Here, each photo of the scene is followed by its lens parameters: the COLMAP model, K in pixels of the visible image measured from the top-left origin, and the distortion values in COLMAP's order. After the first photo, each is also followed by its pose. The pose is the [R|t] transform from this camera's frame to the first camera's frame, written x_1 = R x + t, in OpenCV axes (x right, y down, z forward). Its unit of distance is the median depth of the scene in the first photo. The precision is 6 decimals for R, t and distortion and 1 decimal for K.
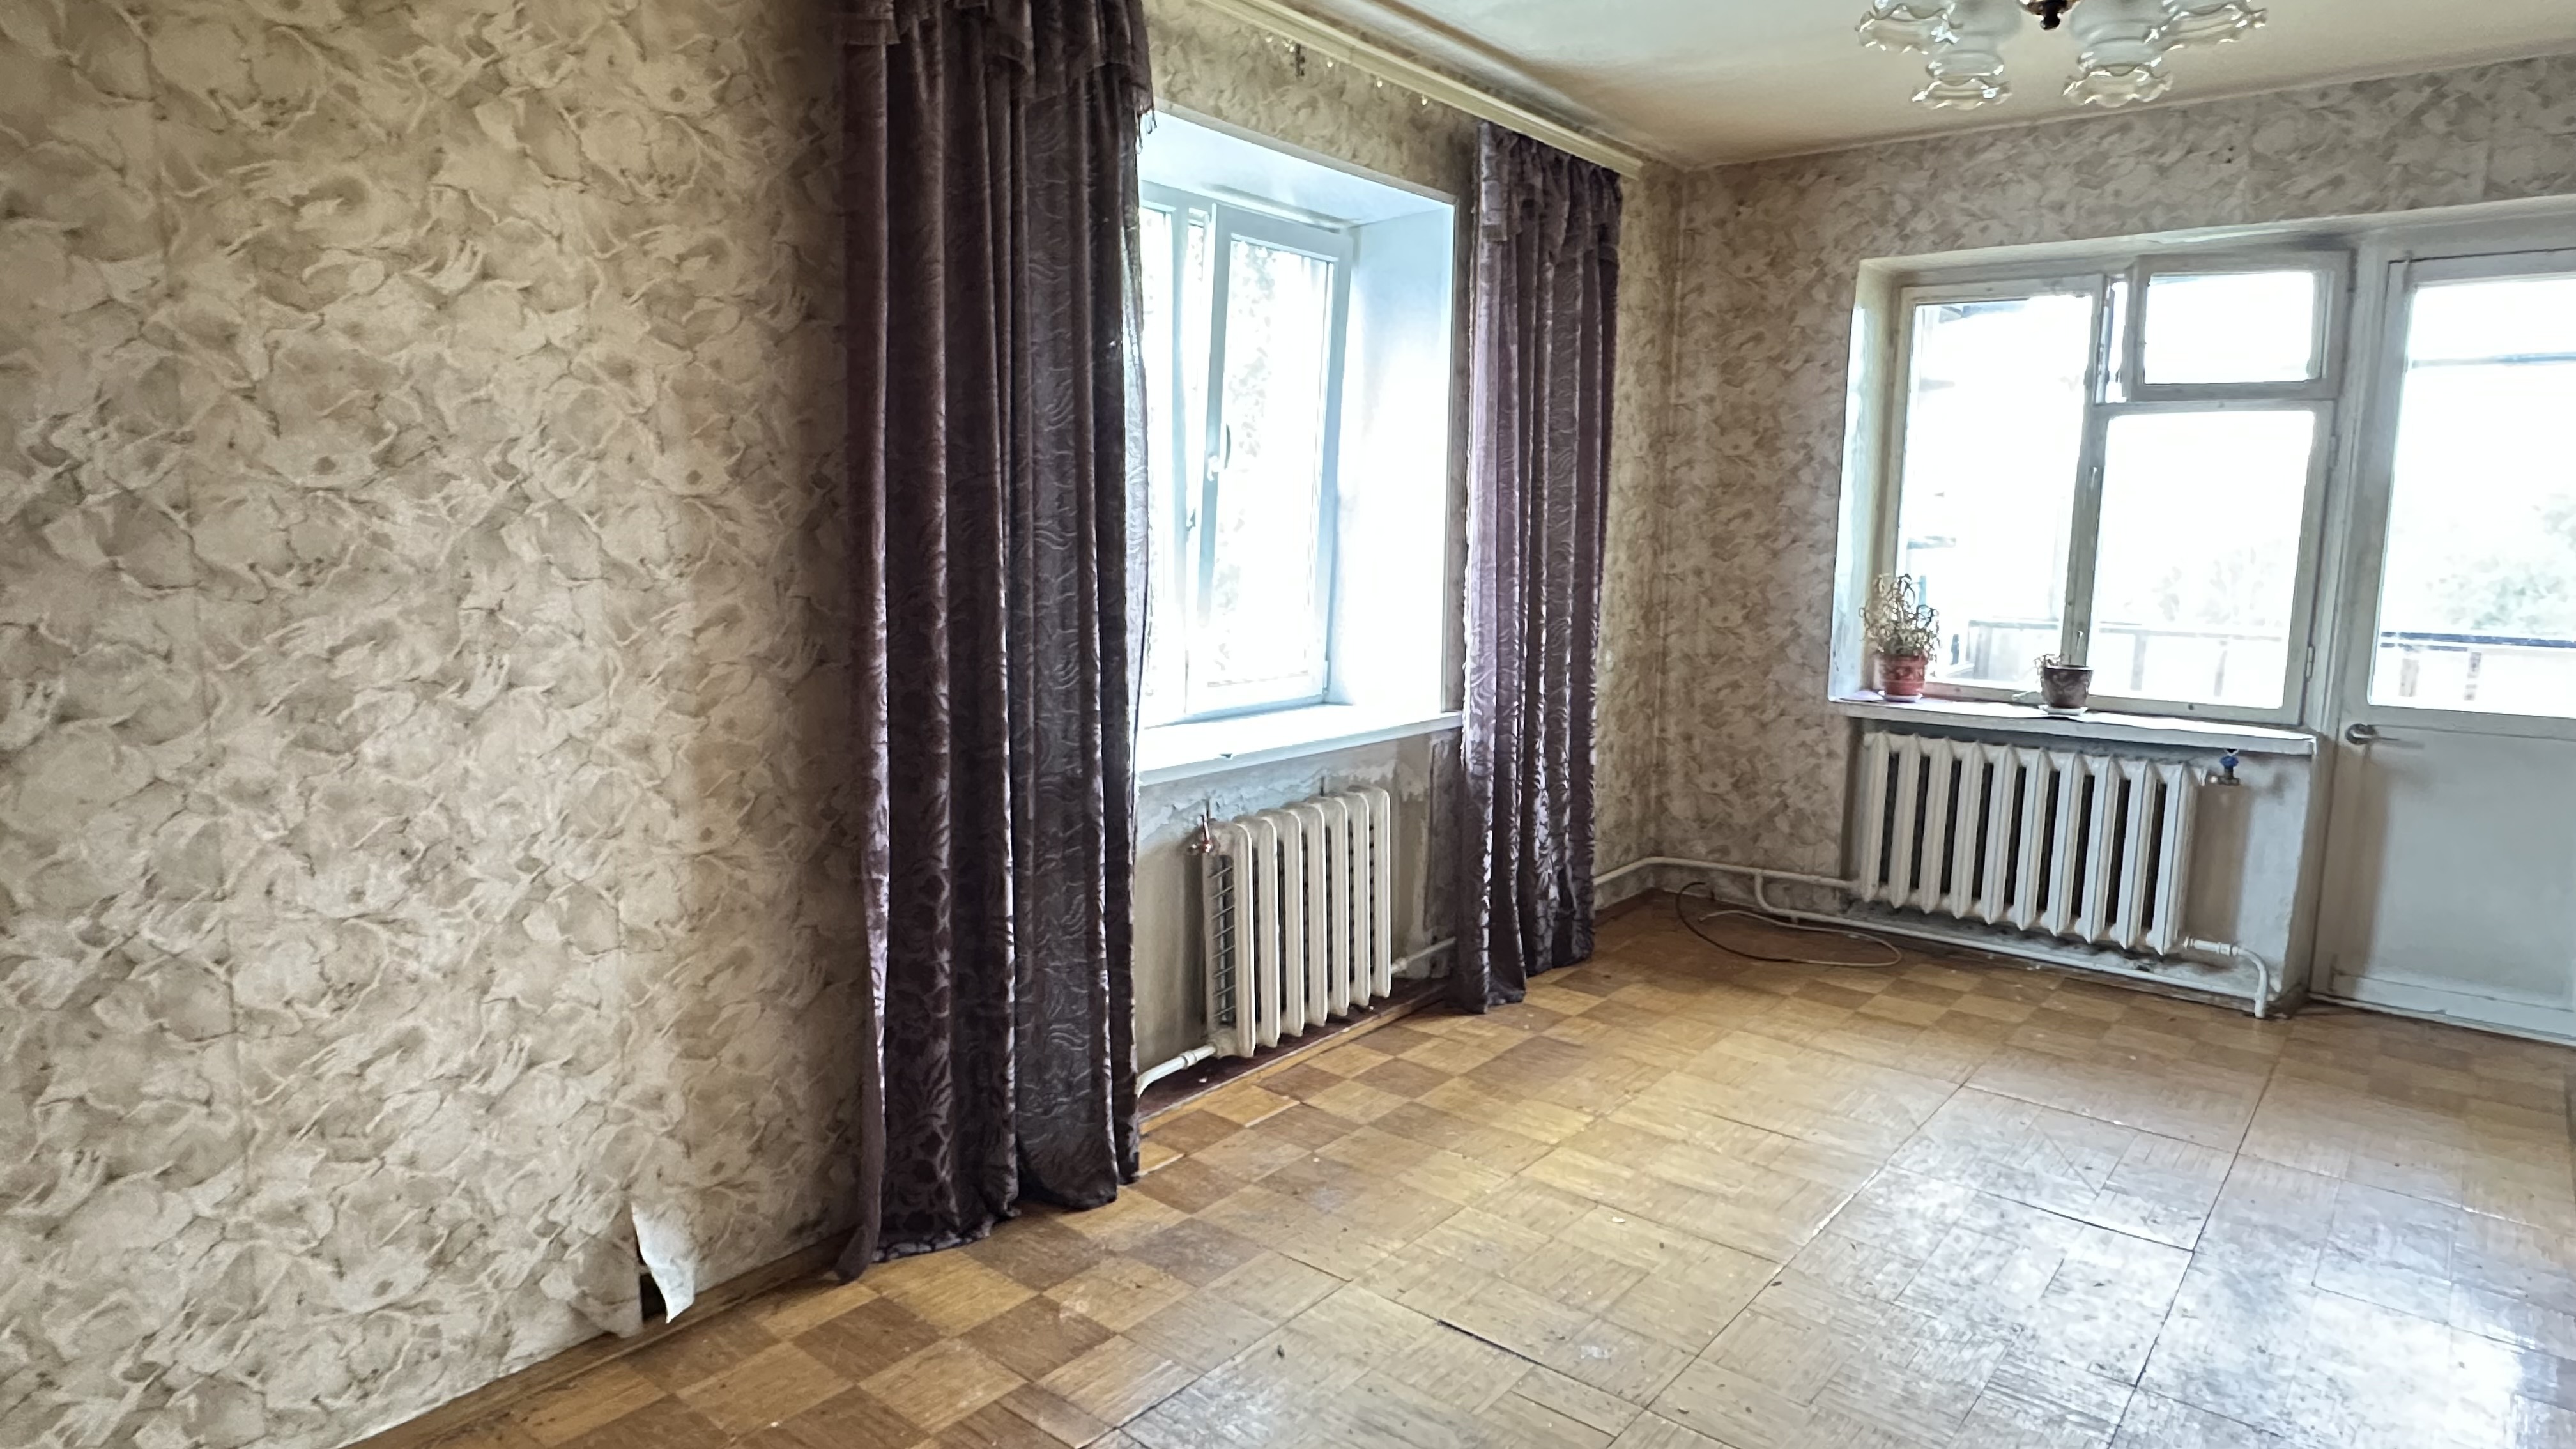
lens RADIAL K [[1473.2, 0, 1291.3], [0, 1473.2, 722.7], [0, 0, 1]] dist [-0.001762, -0.000712]
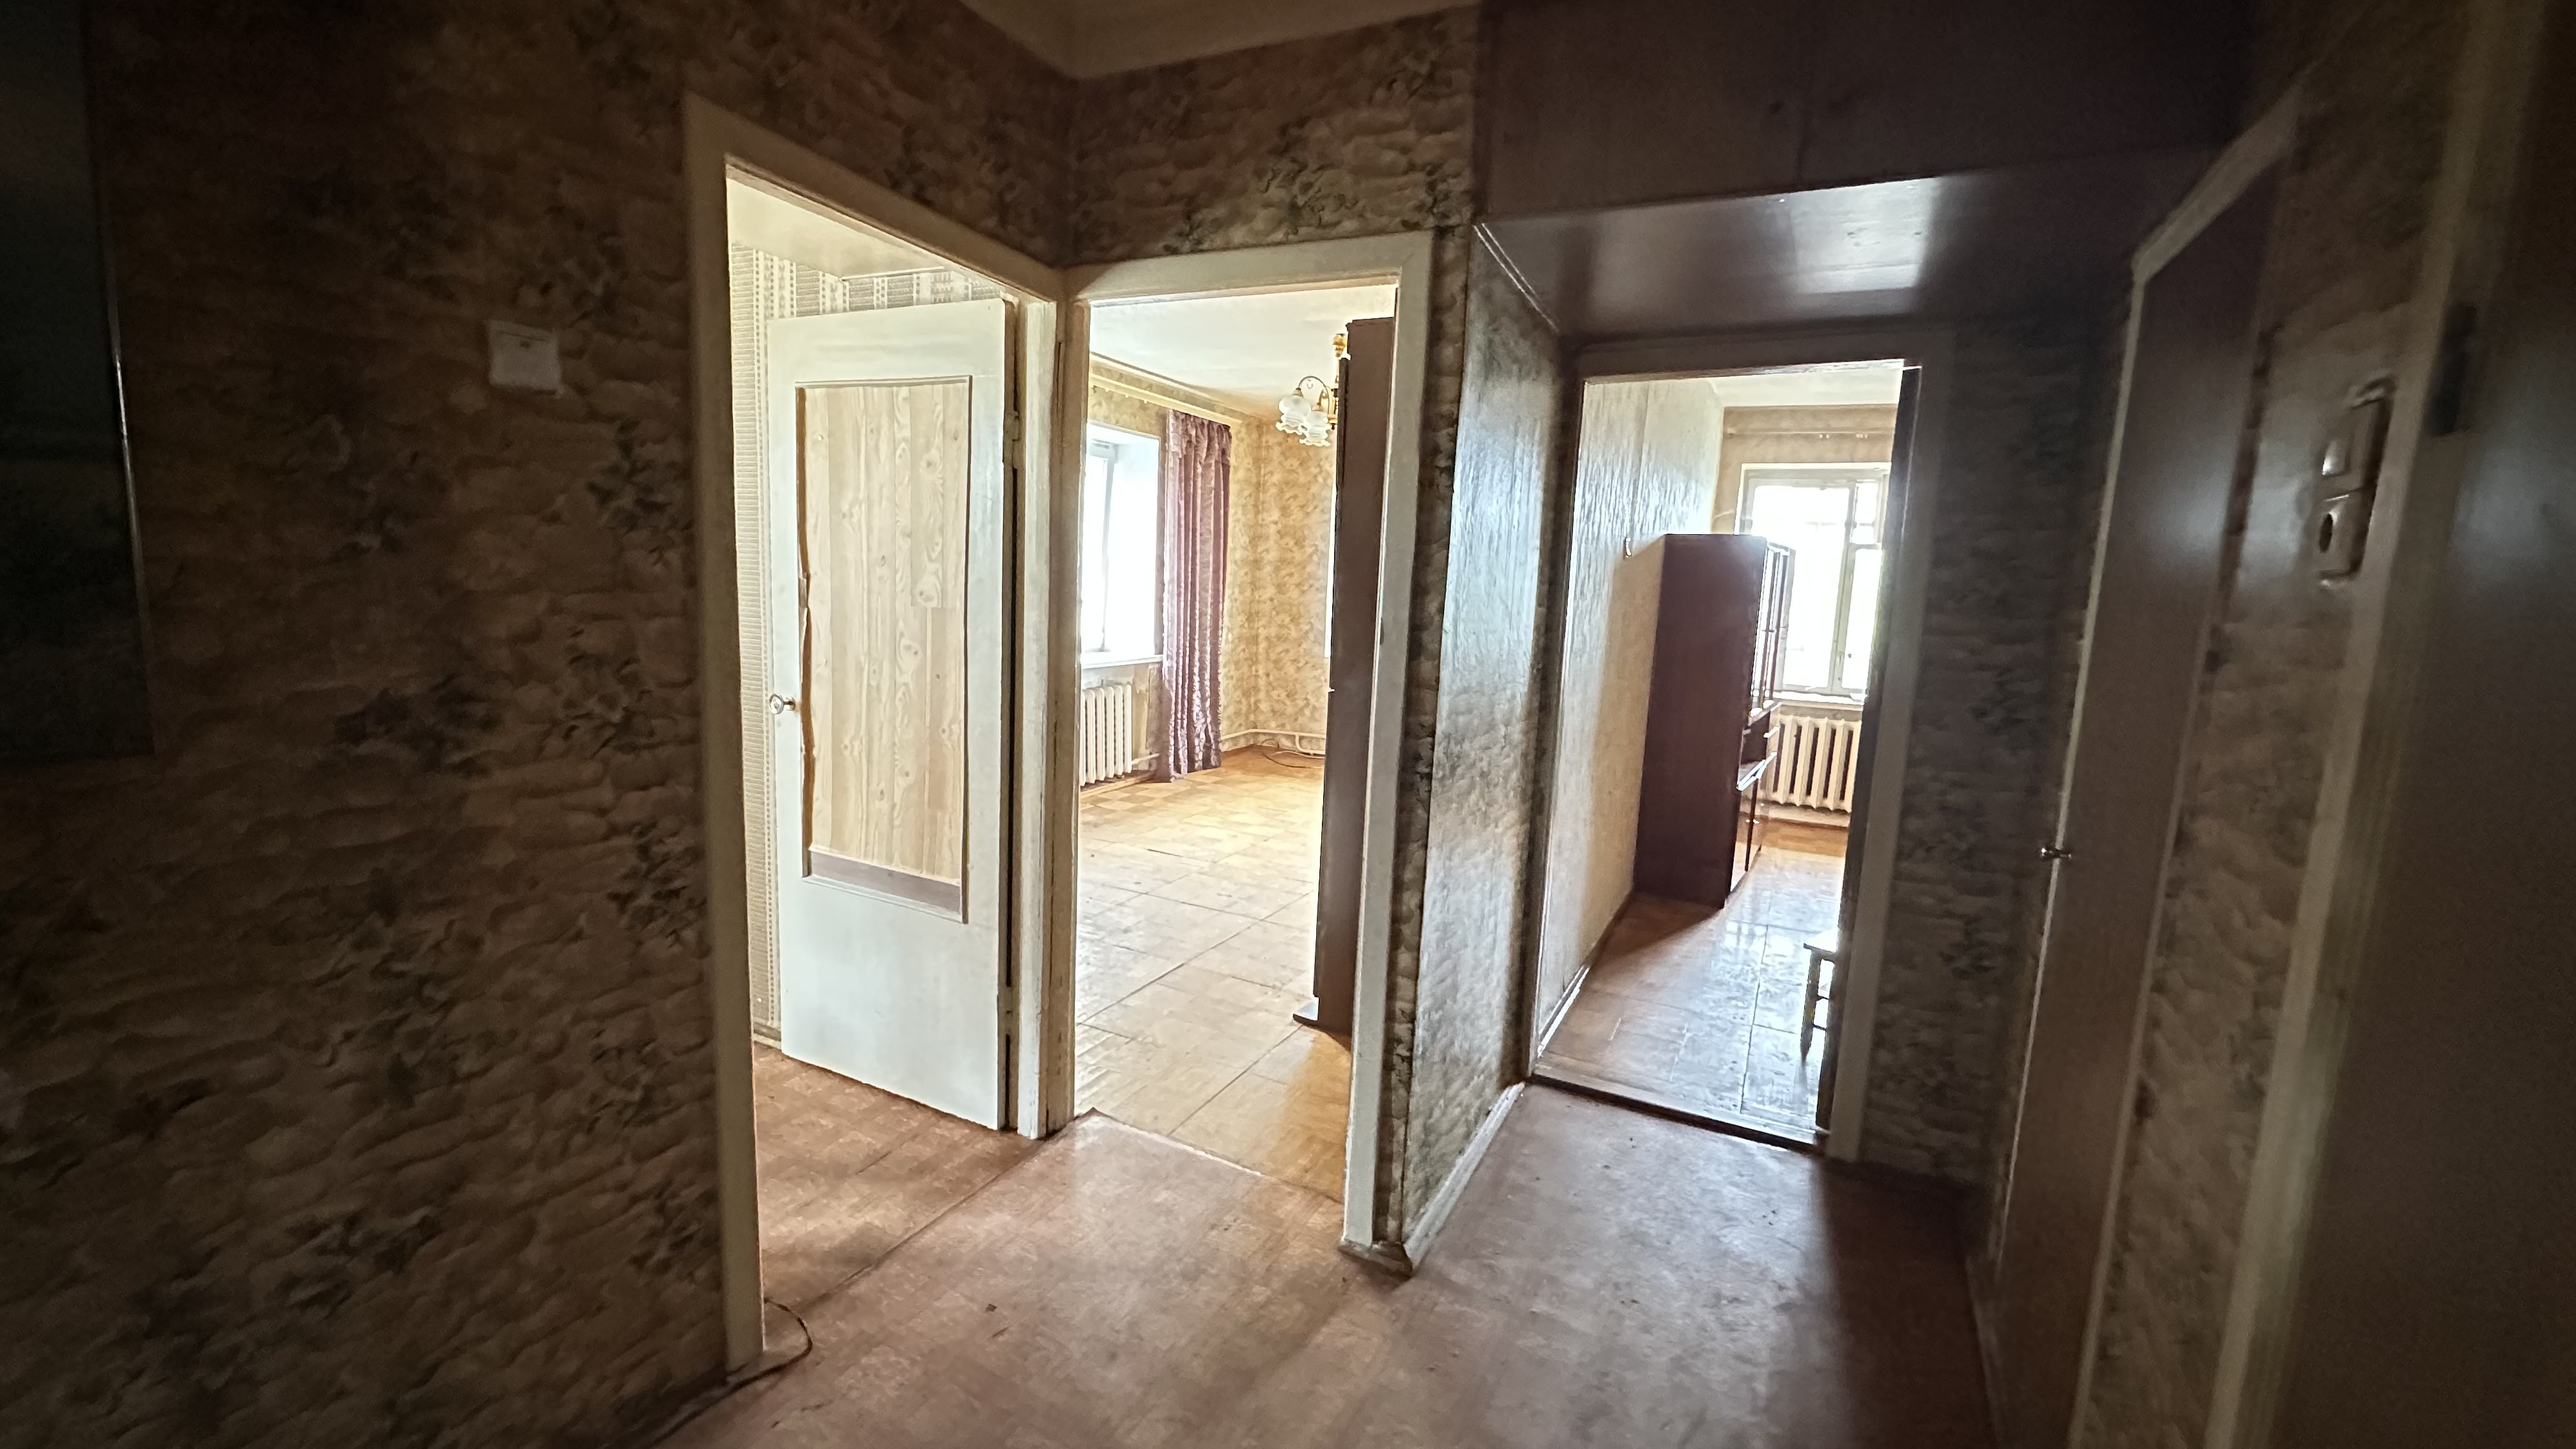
lens RADIAL K [[1027.5, 0, 1293.4], [0, 1027.5, 726.2], [0, 0, 1]] dist [-0.003595, 0.001330]
pose [[0.974991, -0.000294, 0.222242, -0.041955], [-0.002958, 0.999893, 0.014301, 0.078621], [-0.222223, -0.014601, 0.974887, -0.616488]]
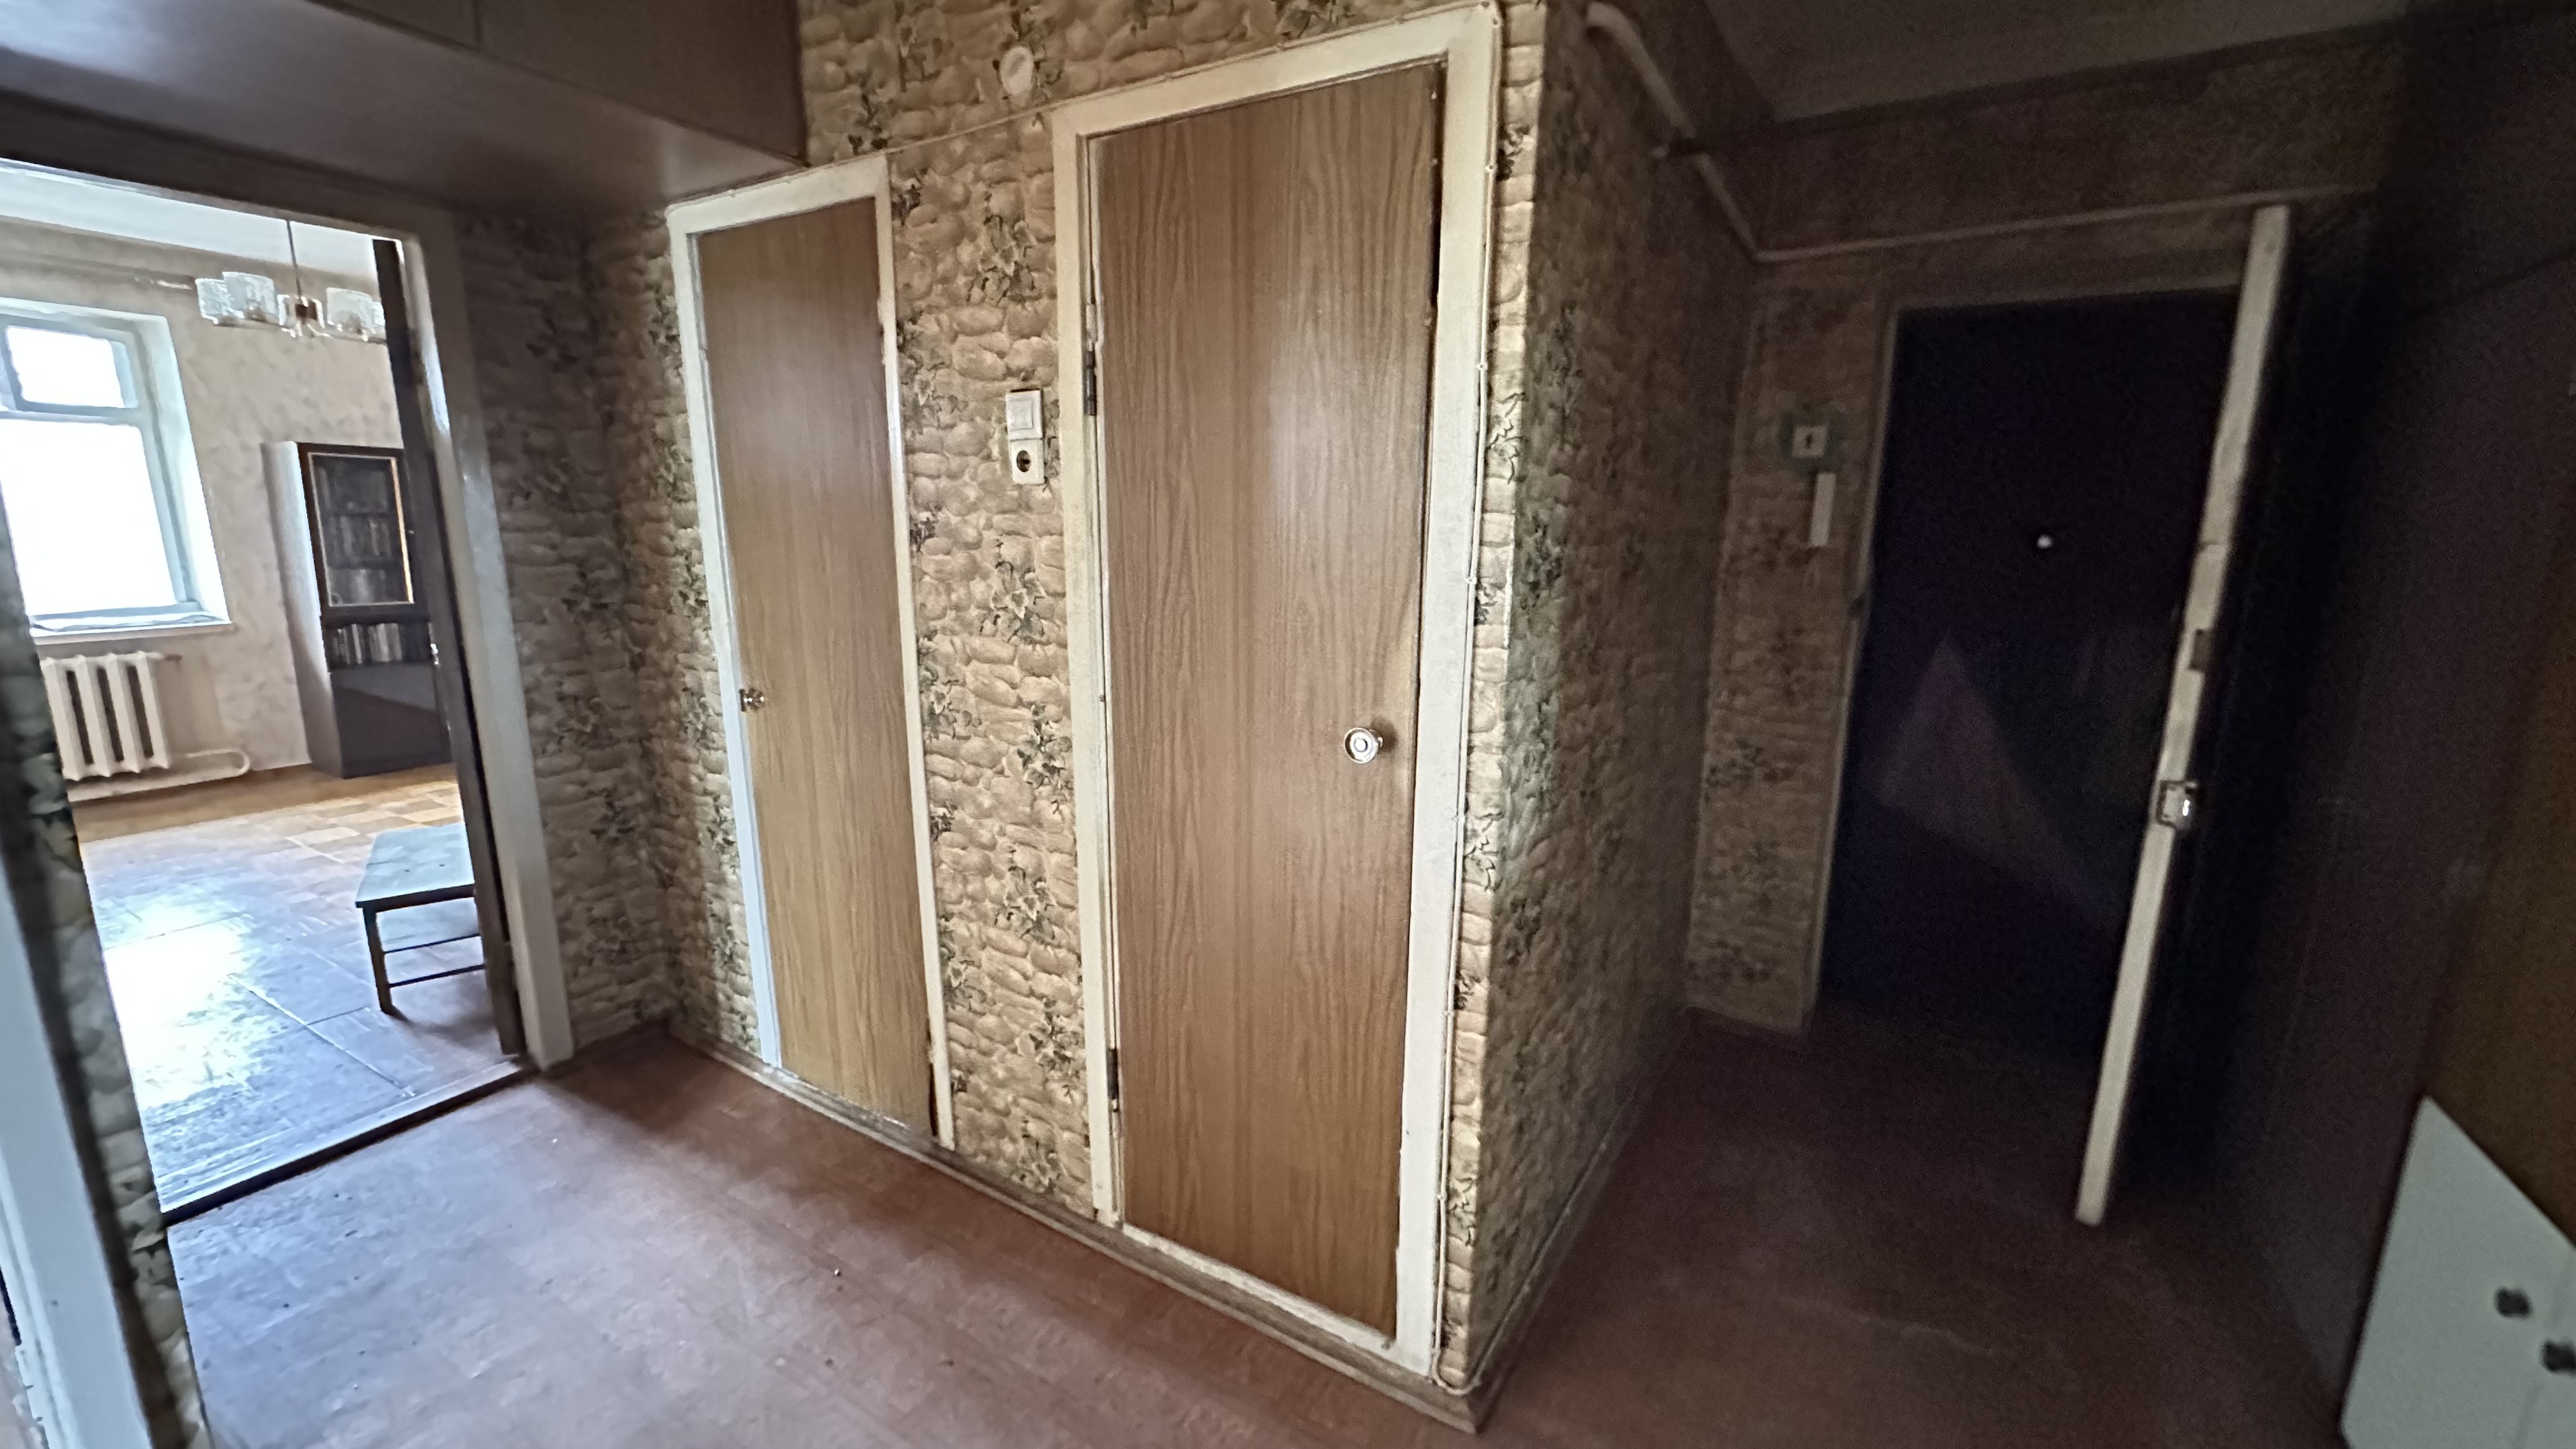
lens RADIAL K [[1027.5, 0, 1283.8], [0, 1027.5, 722.3], [0, 0, 1]] dist [-0.003595, 0.001330]
pose [[-0.158382, -0.211875, 0.964378, -0.679643], [0.118247, 0.965606, 0.231565, -0.007809], [-0.980272, 0.150711, -0.127880, -0.073235]]
